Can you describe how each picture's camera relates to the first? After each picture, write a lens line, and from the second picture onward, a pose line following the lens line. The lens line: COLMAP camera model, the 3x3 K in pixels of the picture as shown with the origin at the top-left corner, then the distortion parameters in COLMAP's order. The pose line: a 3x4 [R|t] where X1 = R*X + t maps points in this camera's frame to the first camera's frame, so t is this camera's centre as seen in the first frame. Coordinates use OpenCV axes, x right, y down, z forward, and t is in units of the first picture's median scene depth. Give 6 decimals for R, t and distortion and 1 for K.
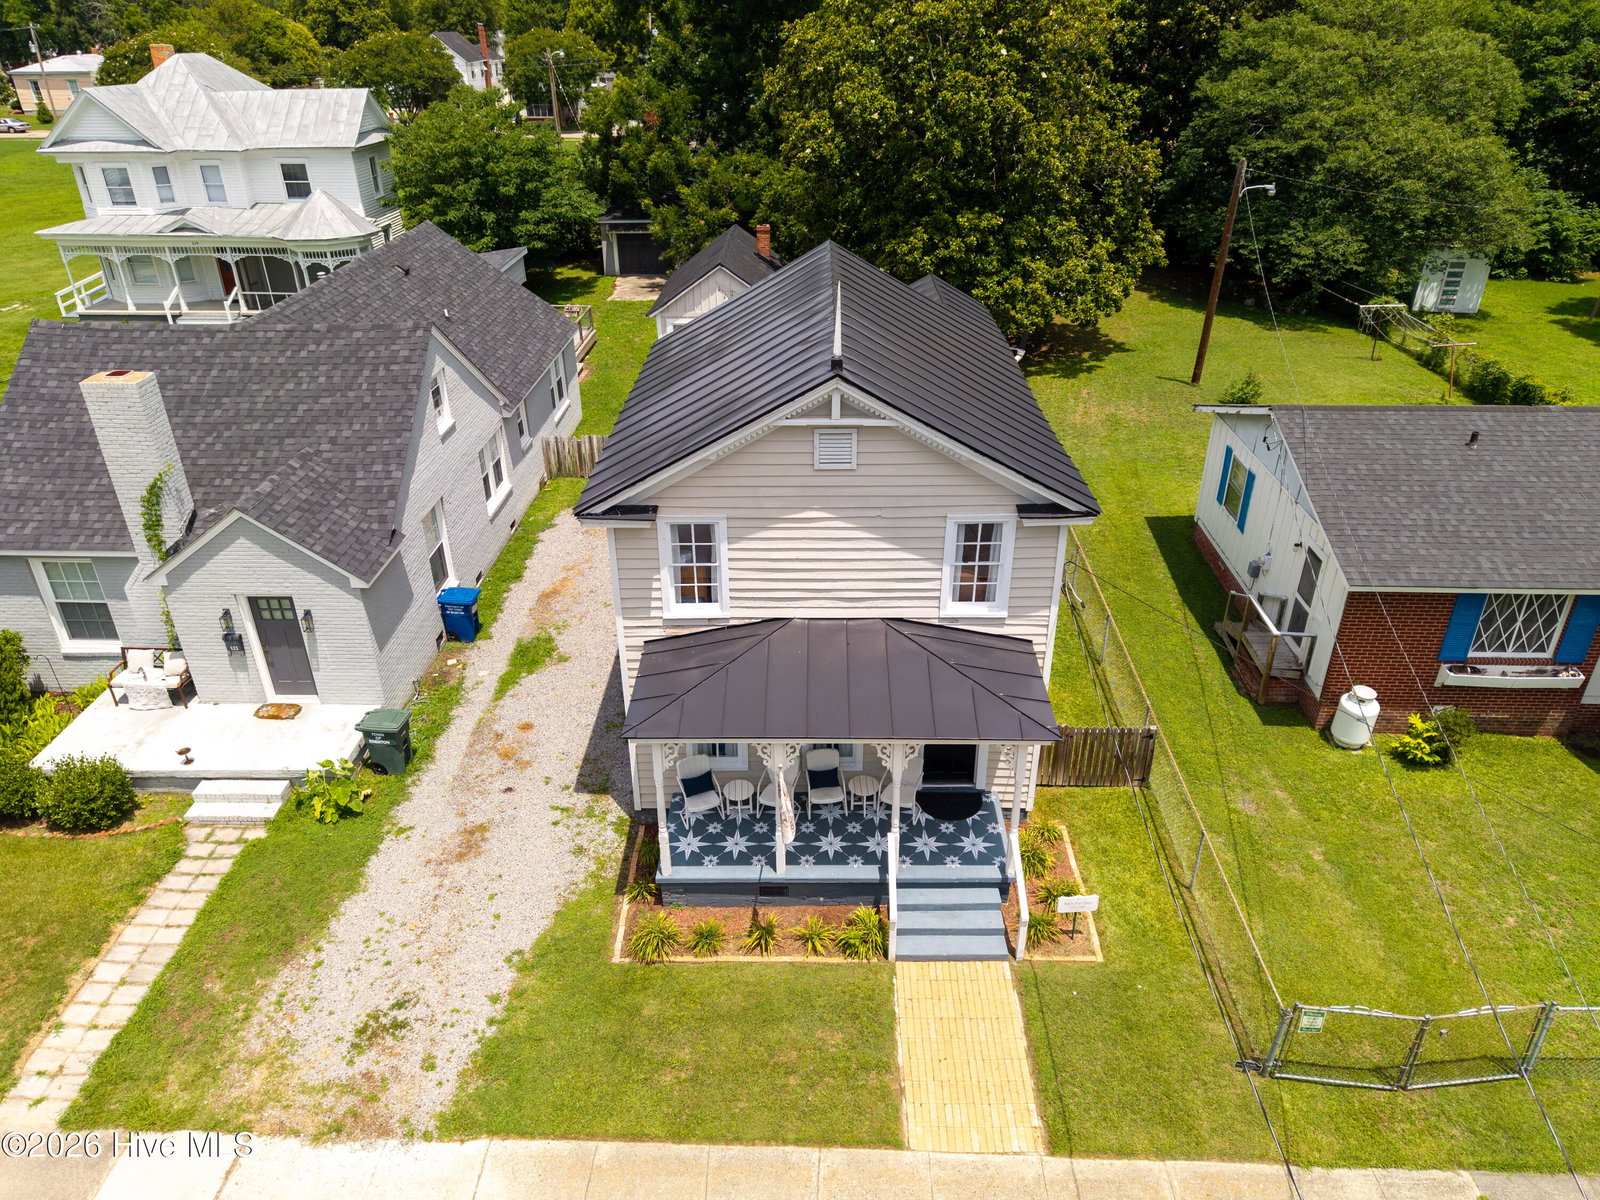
lens RADIAL K [[1093.5, 0, 798.0], [0, 1093.5, 599.8], [0, 0, 1]] dist [0.021869, -0.011744]
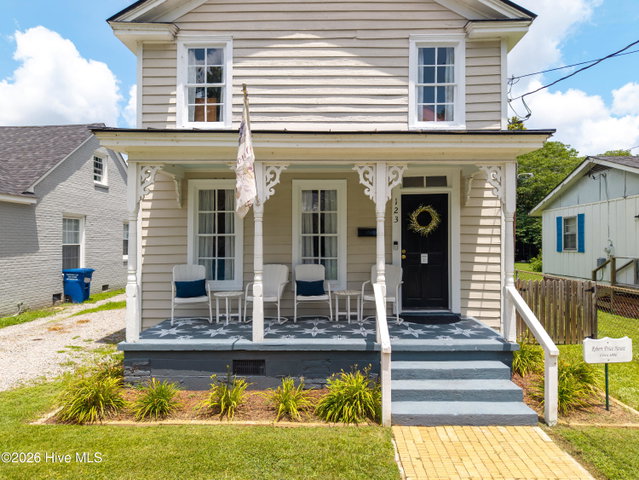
lens RADIAL K [[436.7, 0, 323.9], [0, 436.7, 241.3], [0, 0, 1]] dist [0.021869, -0.011744]
pose [[0.999977, 0.004619, -0.005009, 0.040967], [-0.006465, 0.875418, -0.483323, 0.355749], [0.002153, 0.483344, 0.875428, 0.649223]]
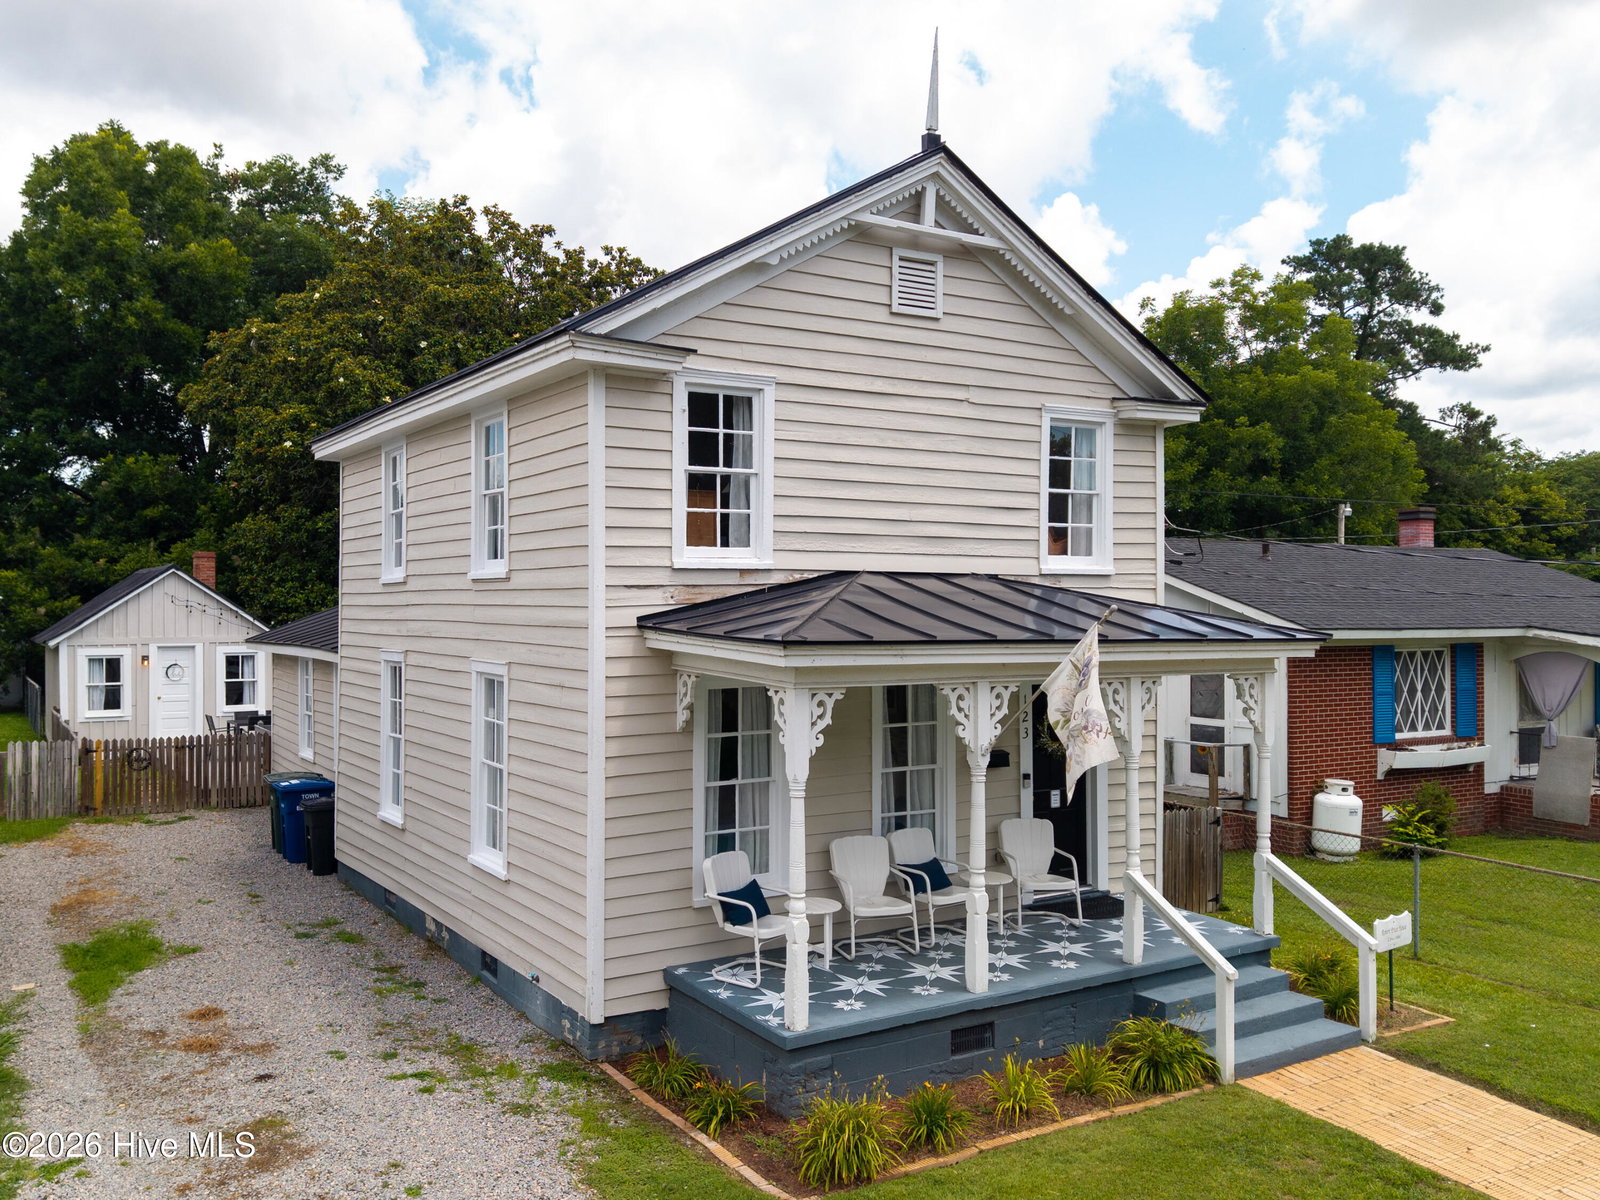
lens RADIAL K [[1344.4, 0, 783.9], [0, 1344.4, 592.7], [0, 0, 1]] dist [0.012690, 0.014905]
pose [[0.842122, 0.010401, 0.539186, -0.448398], [0.255041, 0.873259, -0.415178, 0.329943], [-0.475167, 0.487146, 0.732738, 0.485886]]
